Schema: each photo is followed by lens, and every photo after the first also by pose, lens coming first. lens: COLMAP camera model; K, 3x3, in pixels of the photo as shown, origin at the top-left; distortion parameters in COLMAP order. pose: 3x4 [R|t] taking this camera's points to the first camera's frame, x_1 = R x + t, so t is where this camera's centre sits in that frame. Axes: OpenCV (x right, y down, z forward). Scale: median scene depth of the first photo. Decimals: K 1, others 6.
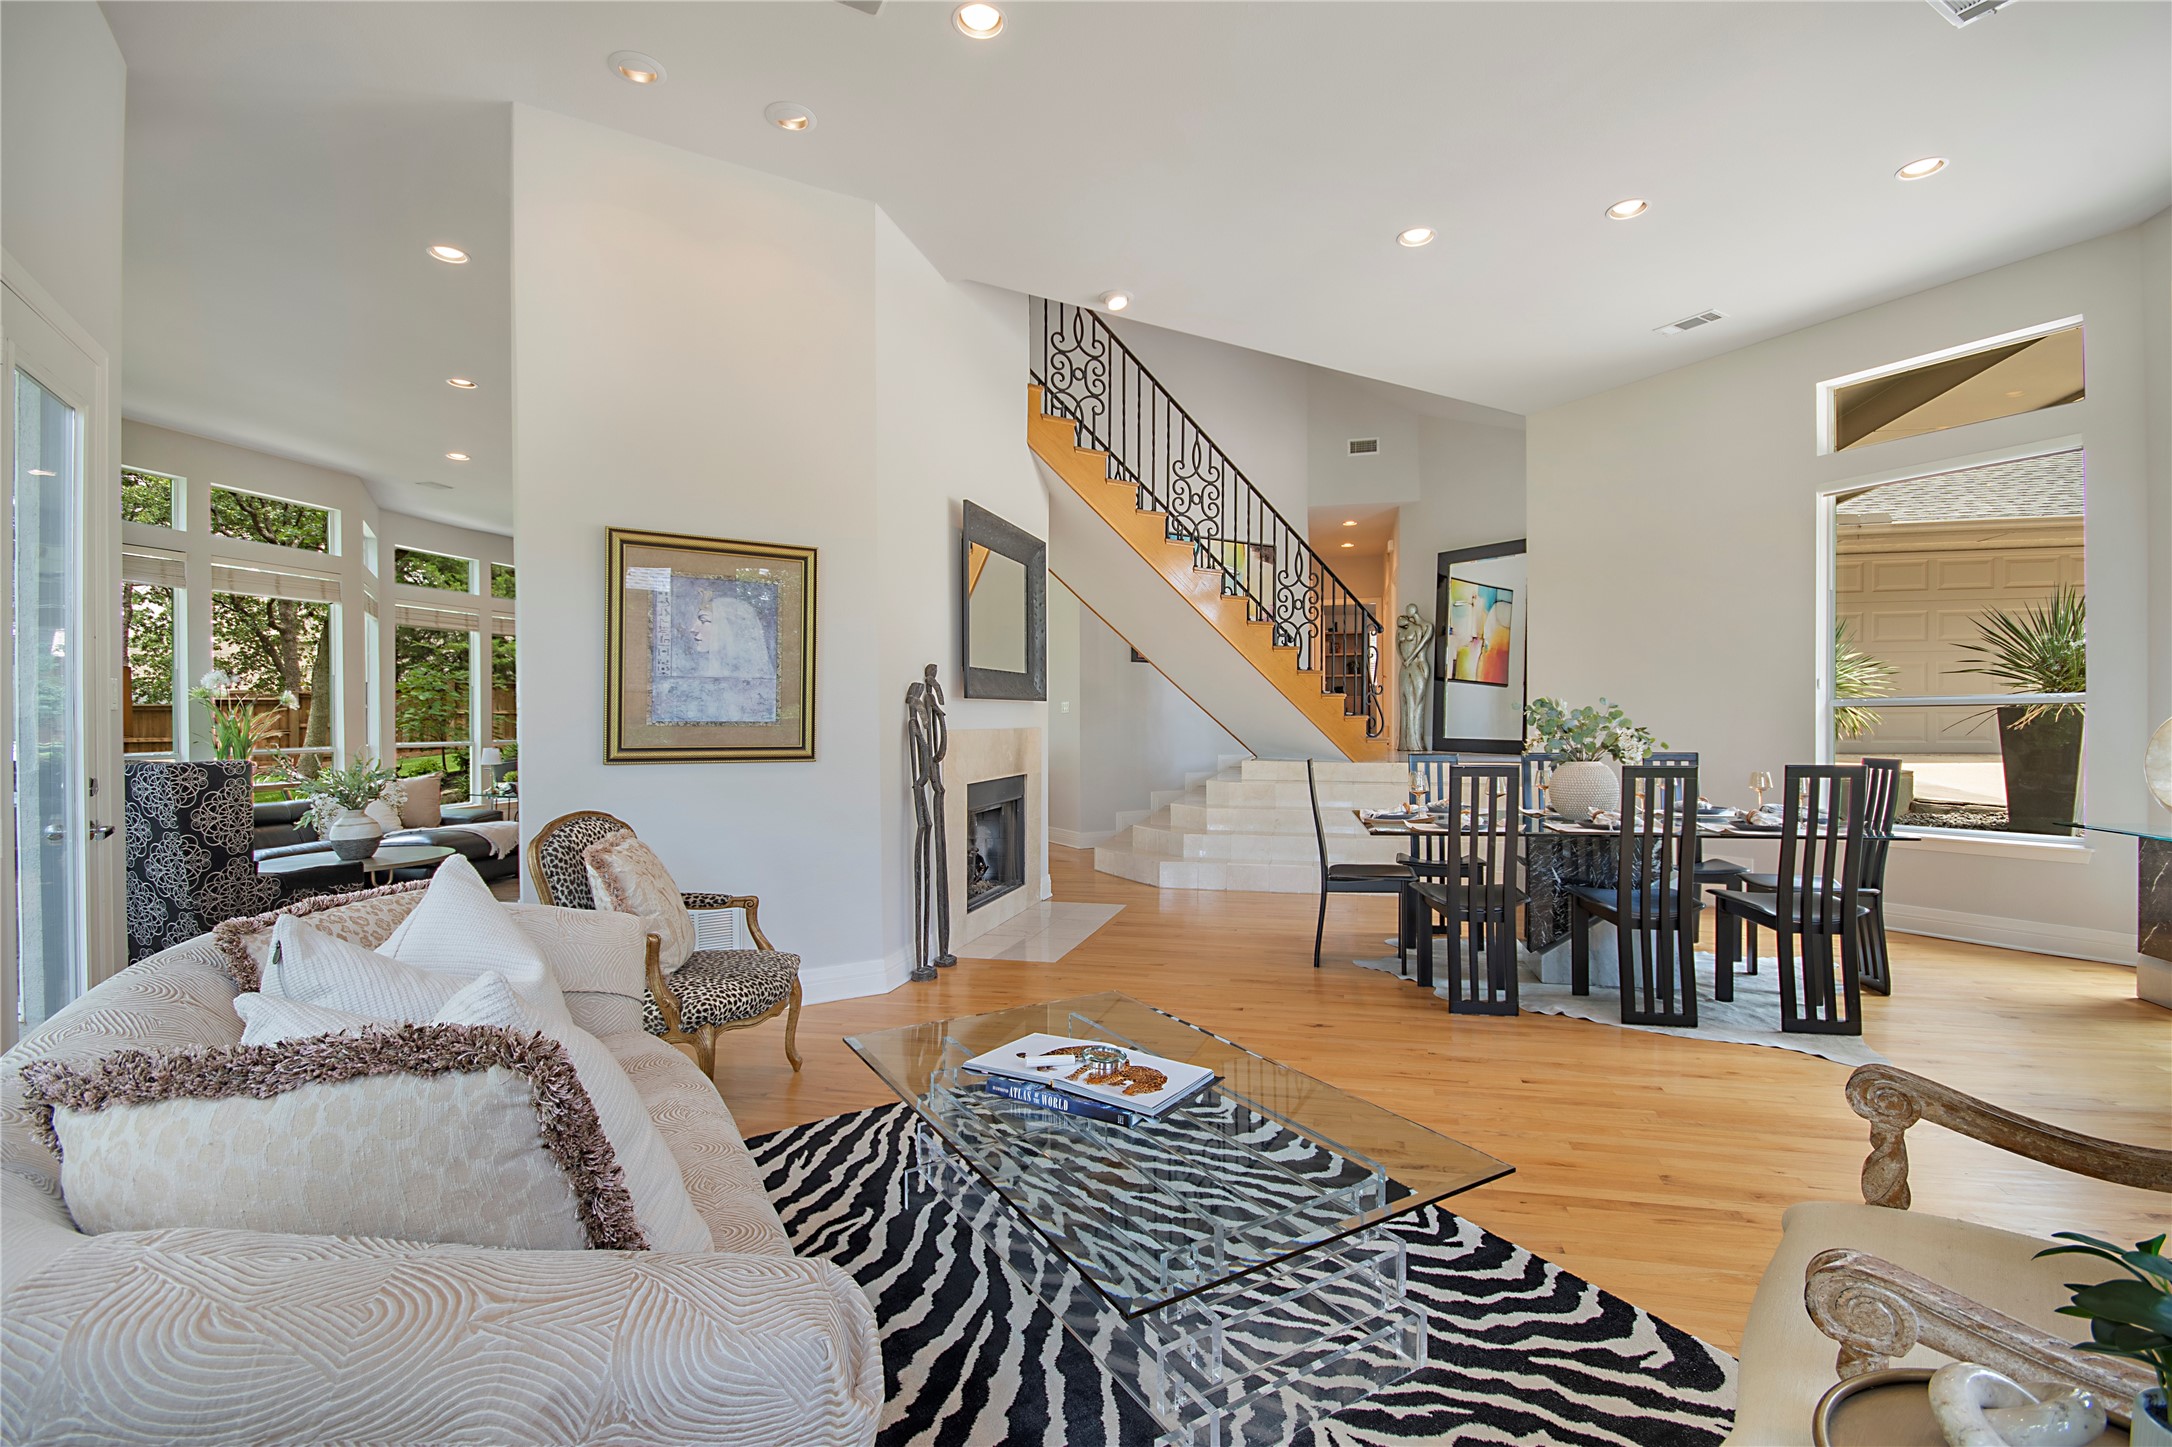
lens RADIAL K [[961.4, 0, 1091.5], [0, 961.4, 723.2], [0, 0, 1]] dist [0.010355, -0.010795]
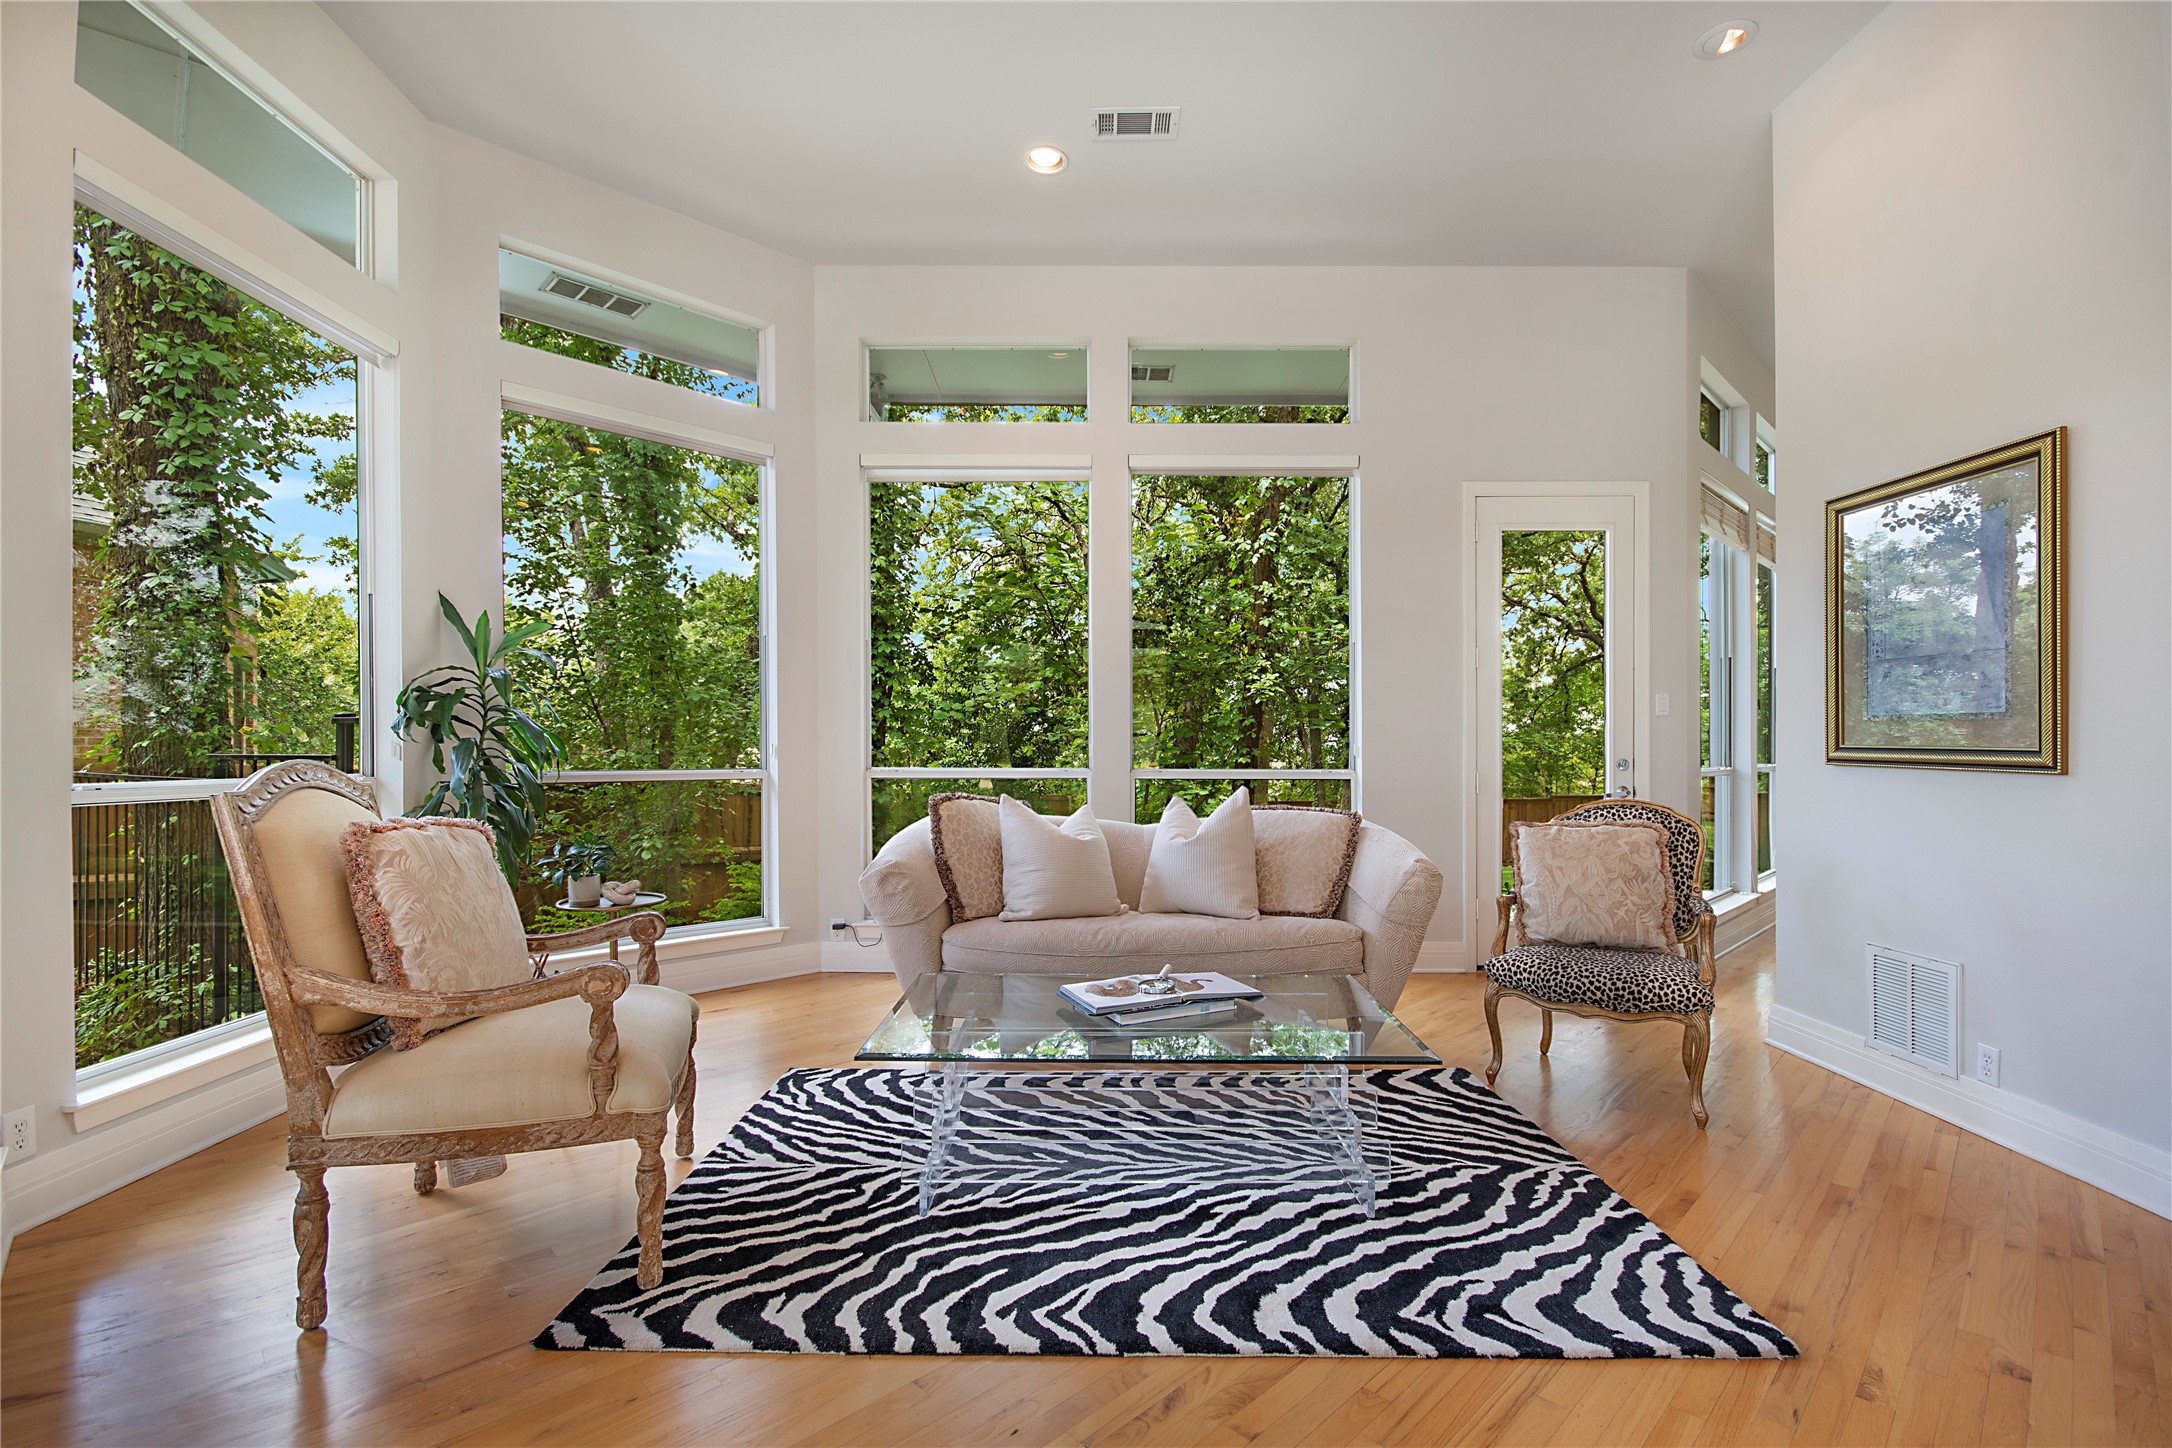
lens RADIAL K [[961.4, 0, 1082.4], [0, 961.4, 729.9], [0, 0, 1]] dist [0.010355, -0.010795]
pose [[-0.528962, -0.003667, -0.848637, 1.203817], [0.001442, 0.999985, -0.005220, 0.026958], [0.848644, -0.003985, -0.528949, 1.700496]]
